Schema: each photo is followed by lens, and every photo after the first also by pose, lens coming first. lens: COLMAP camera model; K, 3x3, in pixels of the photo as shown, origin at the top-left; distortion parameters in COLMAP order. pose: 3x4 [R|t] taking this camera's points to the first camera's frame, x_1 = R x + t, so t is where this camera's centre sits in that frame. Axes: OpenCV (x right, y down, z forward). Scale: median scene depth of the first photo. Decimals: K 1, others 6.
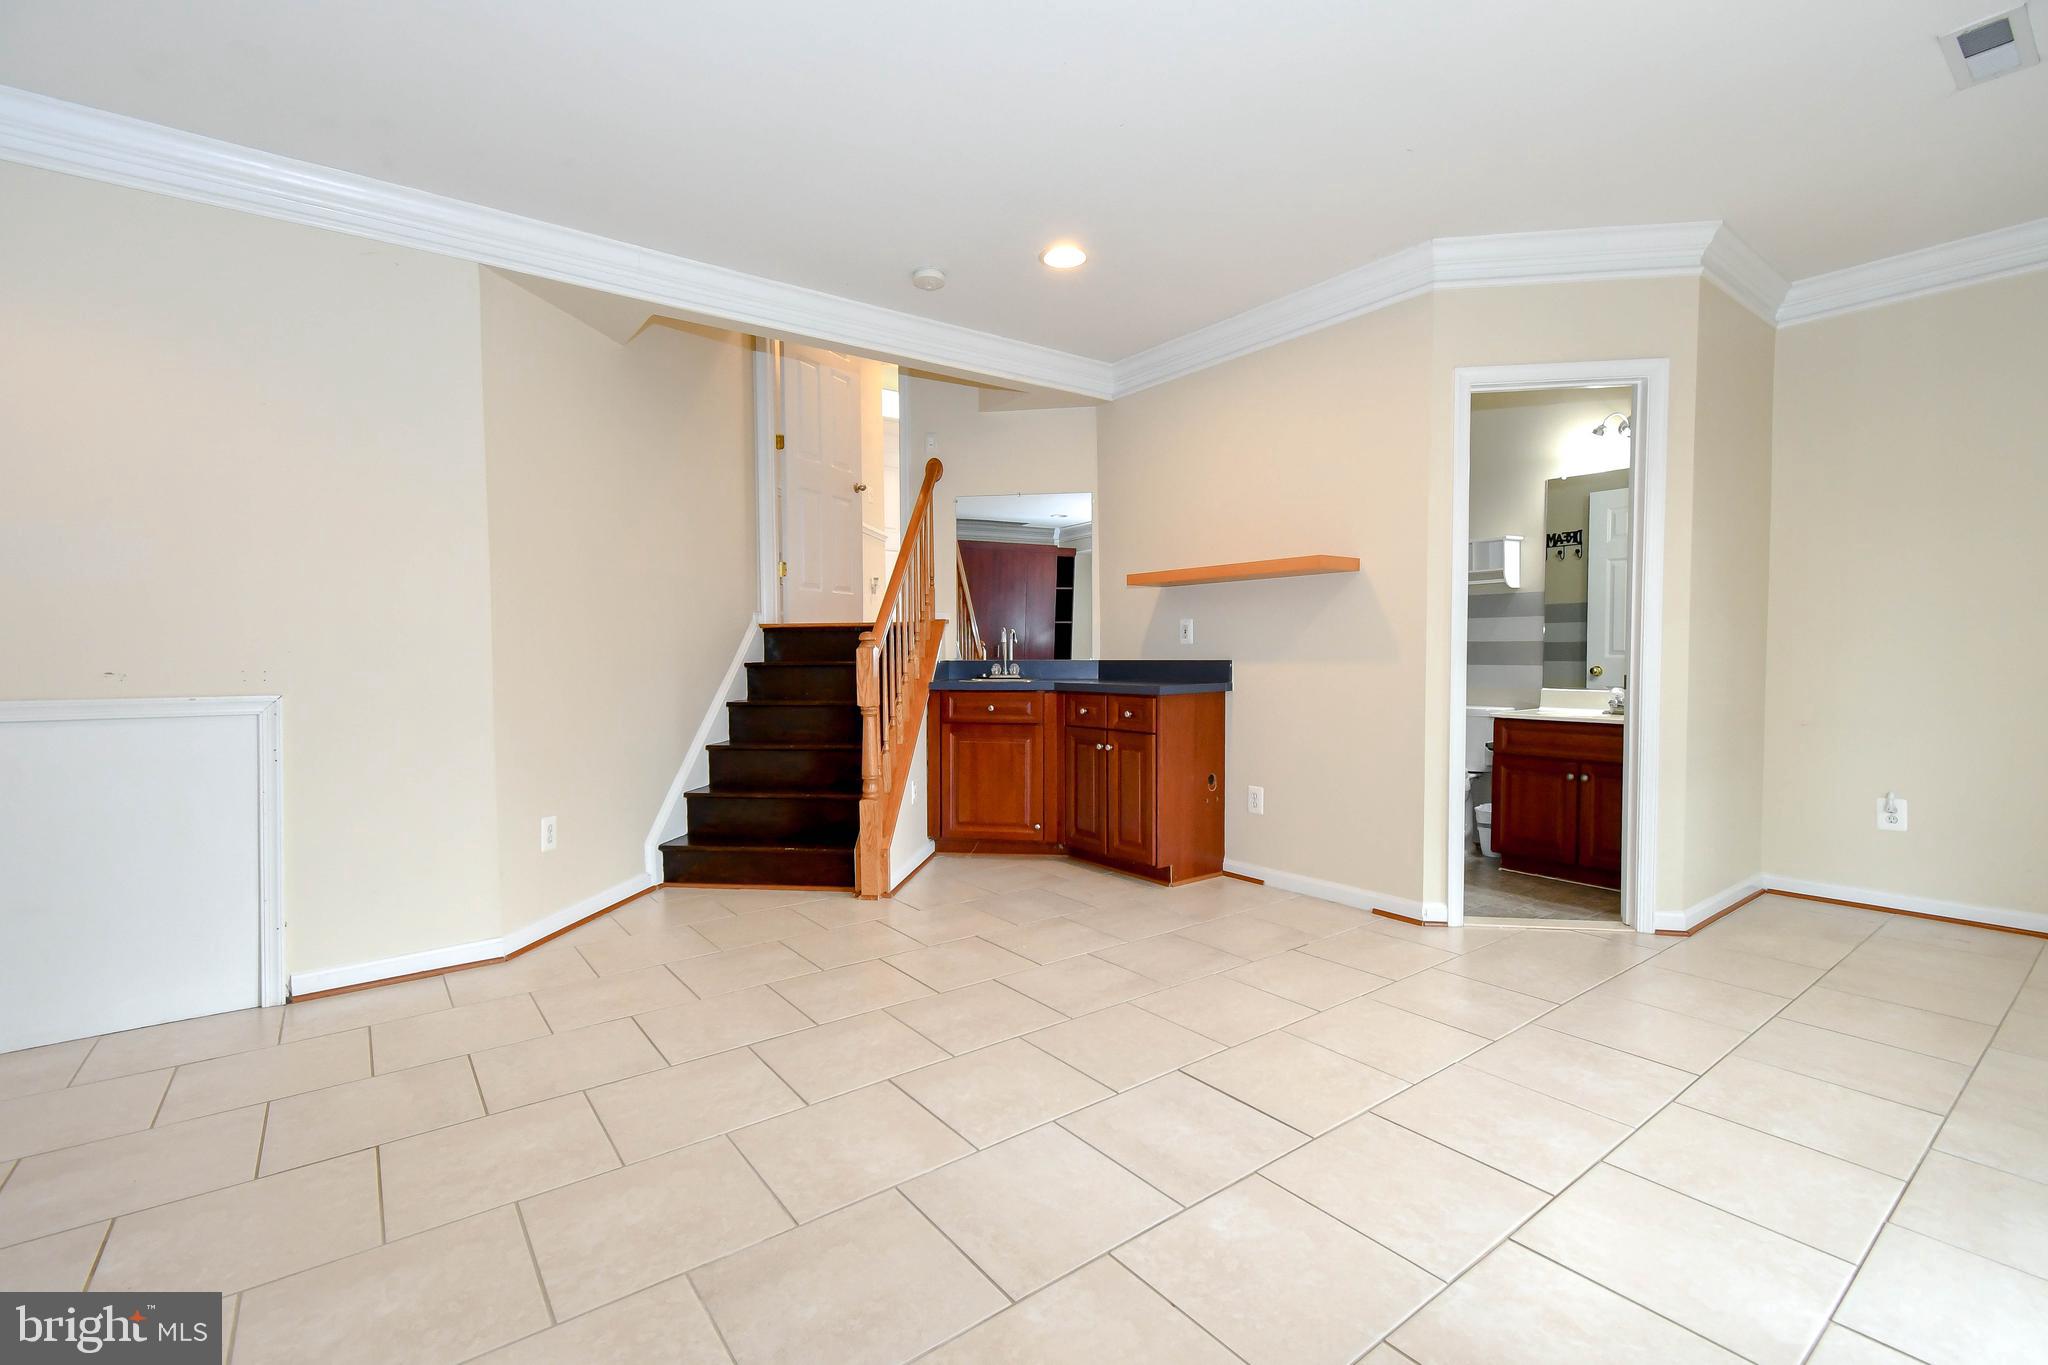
lens RADIAL K [[906.2, 0, 1023.3], [0, 906.2, 687.9], [0, 0, 1]] dist [0.004519, -0.001886]
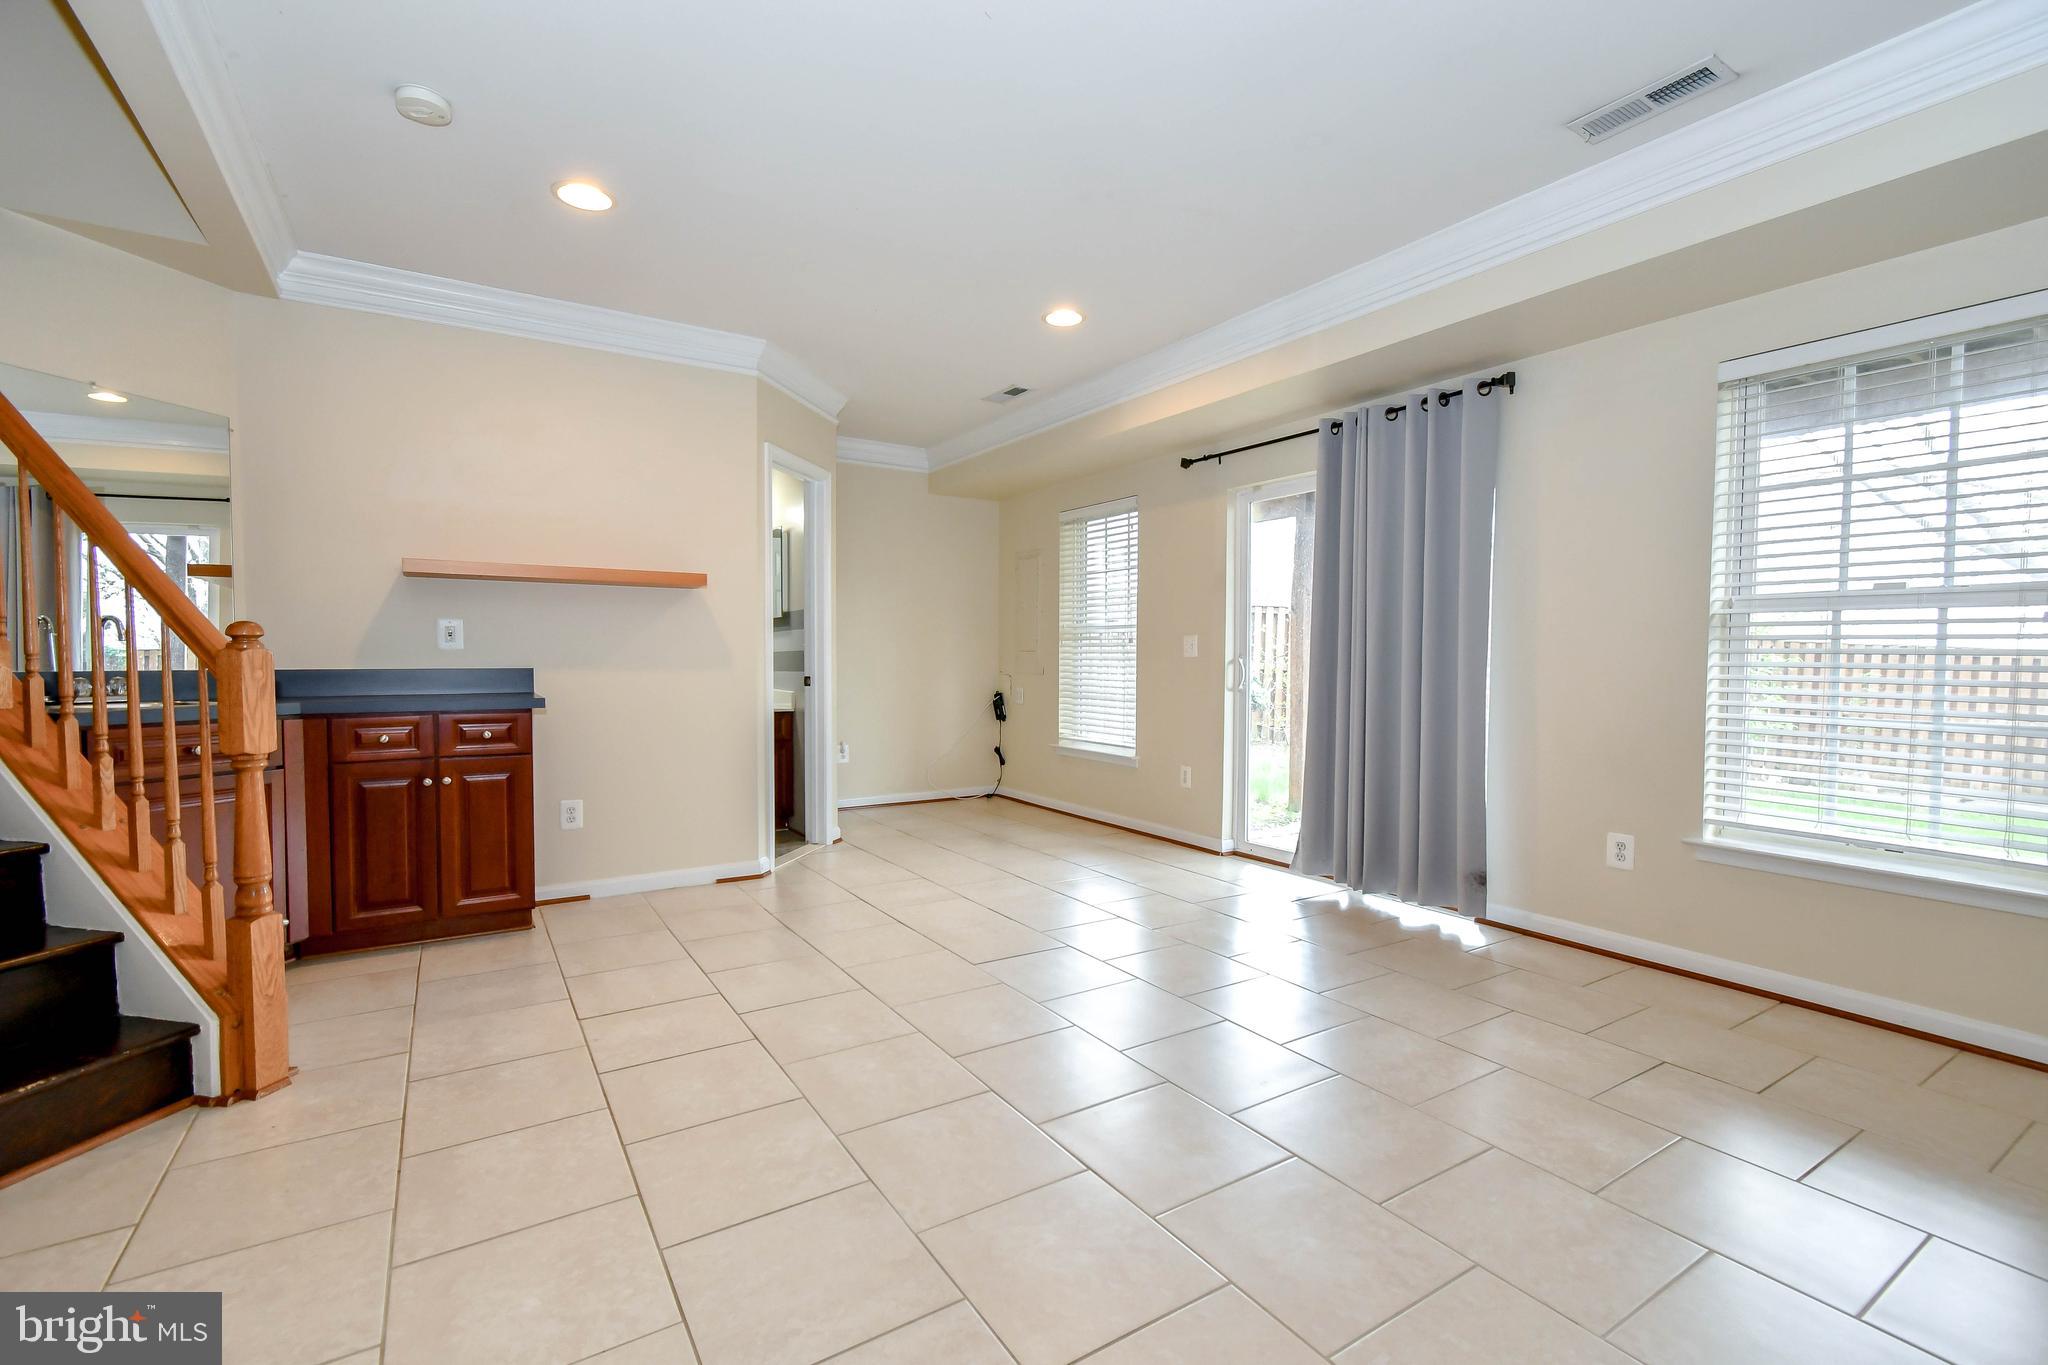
lens RADIAL K [[906.2, 0, 1027.0], [0, 906.2, 679.7], [0, 0, 1]] dist [0.004519, -0.001886]
pose [[0.076041, -0.018417, 0.996935, -0.595461], [0.036274, 0.999219, 0.015692, -0.014178], [-0.996445, 0.034969, 0.076650, 0.403326]]
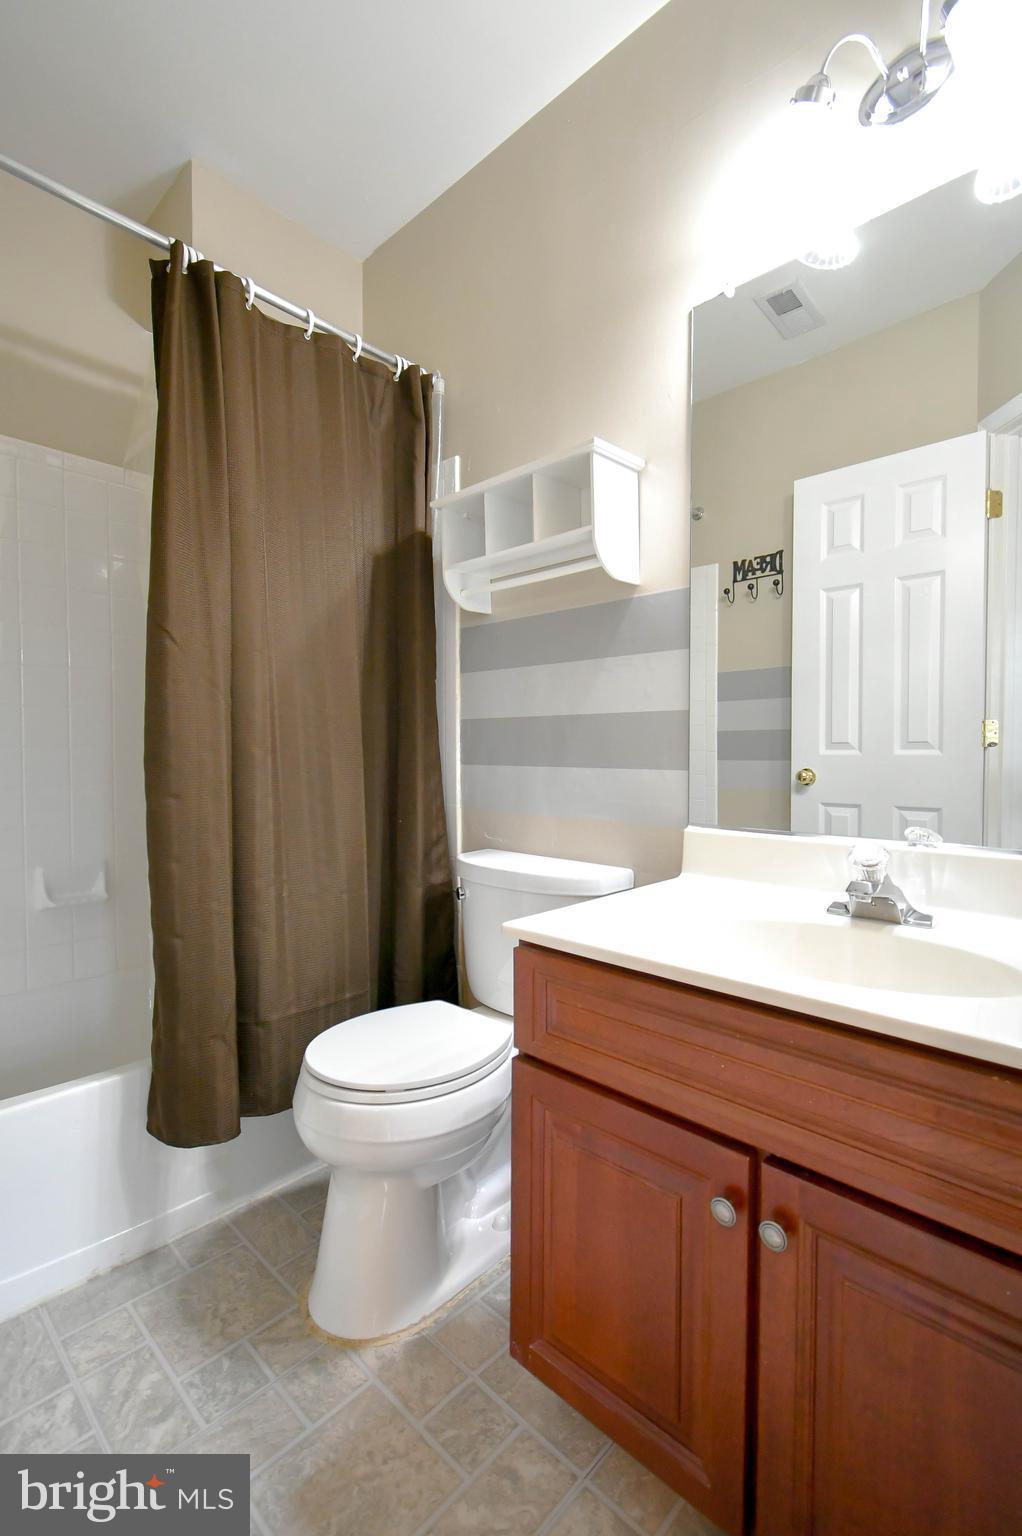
lens RADIAL K [[679.7, 0, 512.6], [0, 679.7, 770.4], [0, 0, 1]] dist [0.004519, -0.001886]
pose [[0.987256, -0.000203, 0.159141, 0.841147], [0.001640, 0.999959, -0.008897, -0.044432], [-0.159133, 0.009045, 0.987216, 1.338855]]
